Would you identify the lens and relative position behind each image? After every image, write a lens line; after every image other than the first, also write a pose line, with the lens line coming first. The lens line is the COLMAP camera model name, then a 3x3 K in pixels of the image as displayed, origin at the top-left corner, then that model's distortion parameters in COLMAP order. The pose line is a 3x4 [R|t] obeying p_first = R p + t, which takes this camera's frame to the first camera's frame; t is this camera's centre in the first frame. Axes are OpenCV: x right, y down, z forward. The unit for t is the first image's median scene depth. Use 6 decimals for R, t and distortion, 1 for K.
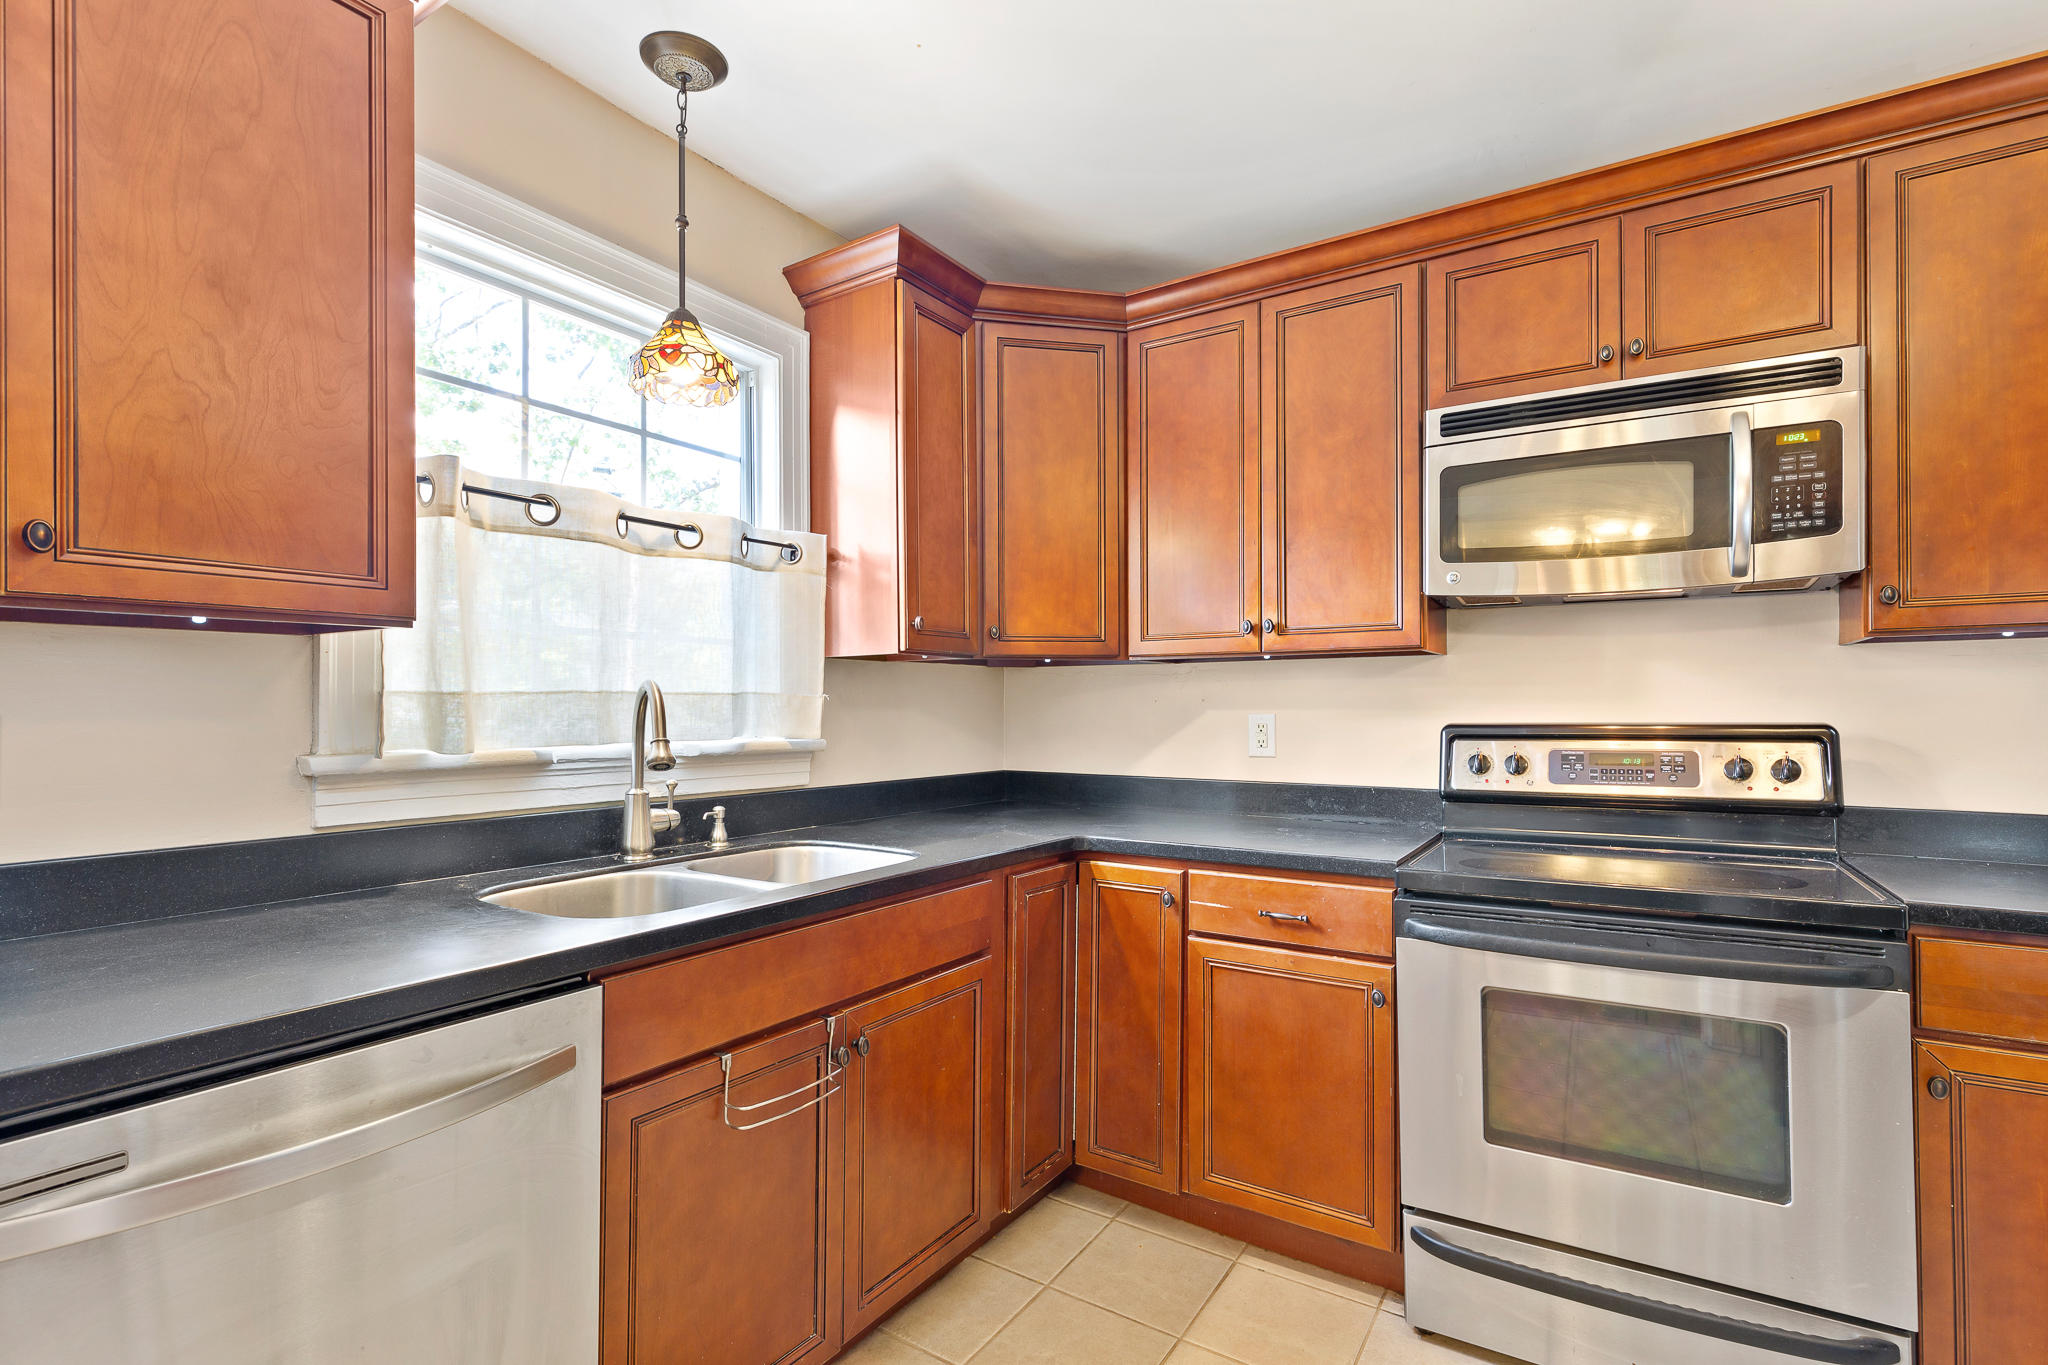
lens RADIAL K [[949.7, 0, 1017.3], [0, 949.7, 704.1], [0, 0, 1]] dist [0.009067, -0.003566]
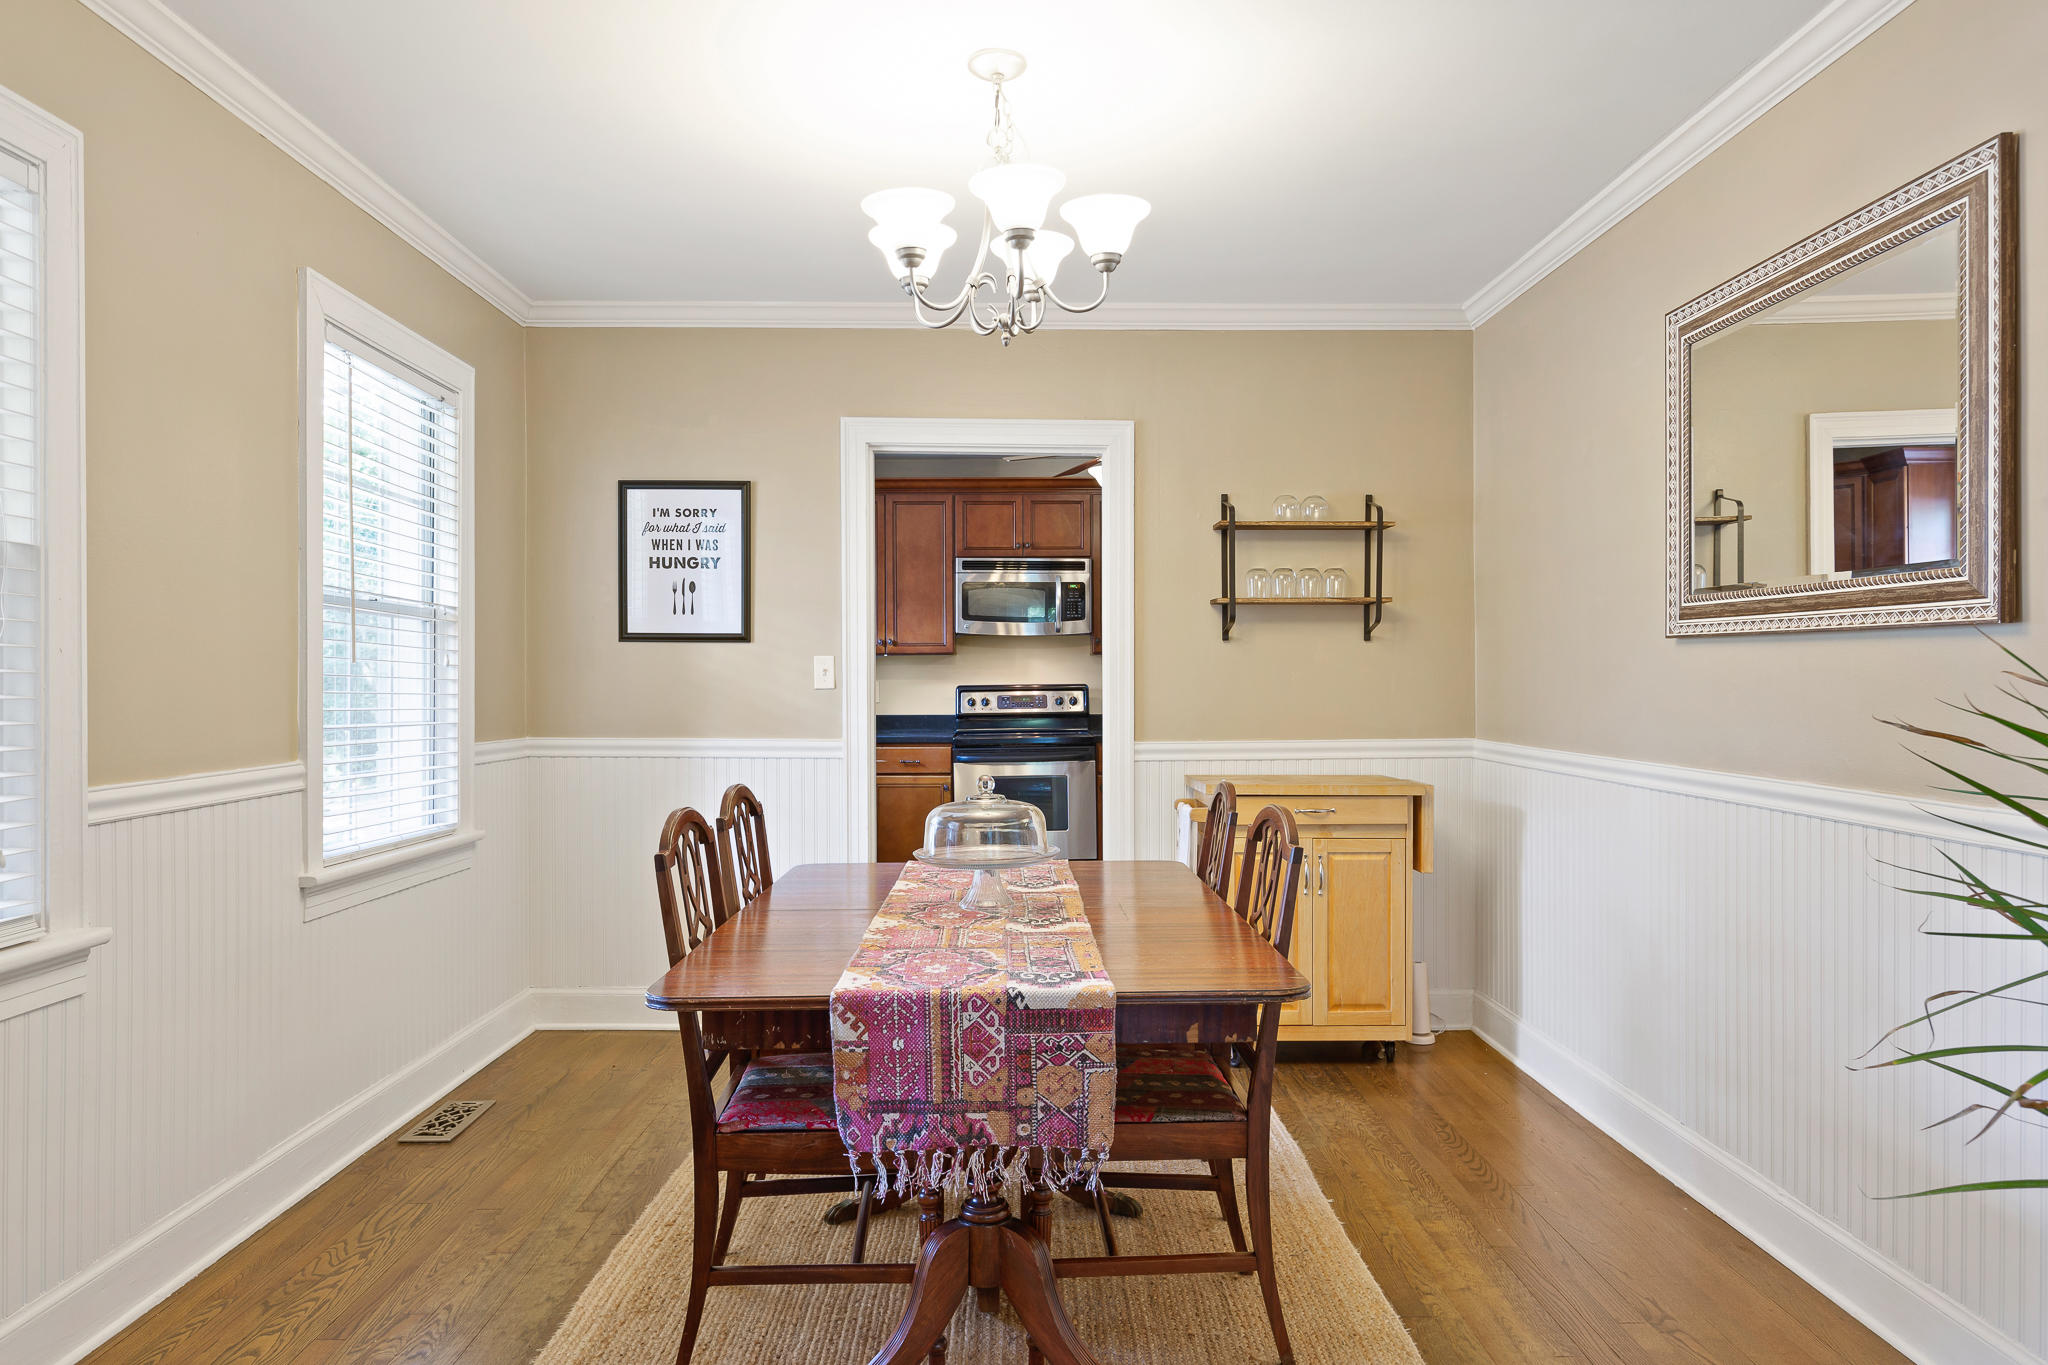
lens RADIAL K [[1371.1, 0, 1084.0], [0, 1371.1, 692.1], [0, 0, 1]] dist [0.010920, 0.010661]
pose [[0.815713, -0.009048, 0.578386, -1.342781], [-0.003290, 0.999789, 0.020281, -0.033562], [-0.578448, -0.018446, 0.815511, -2.070878]]
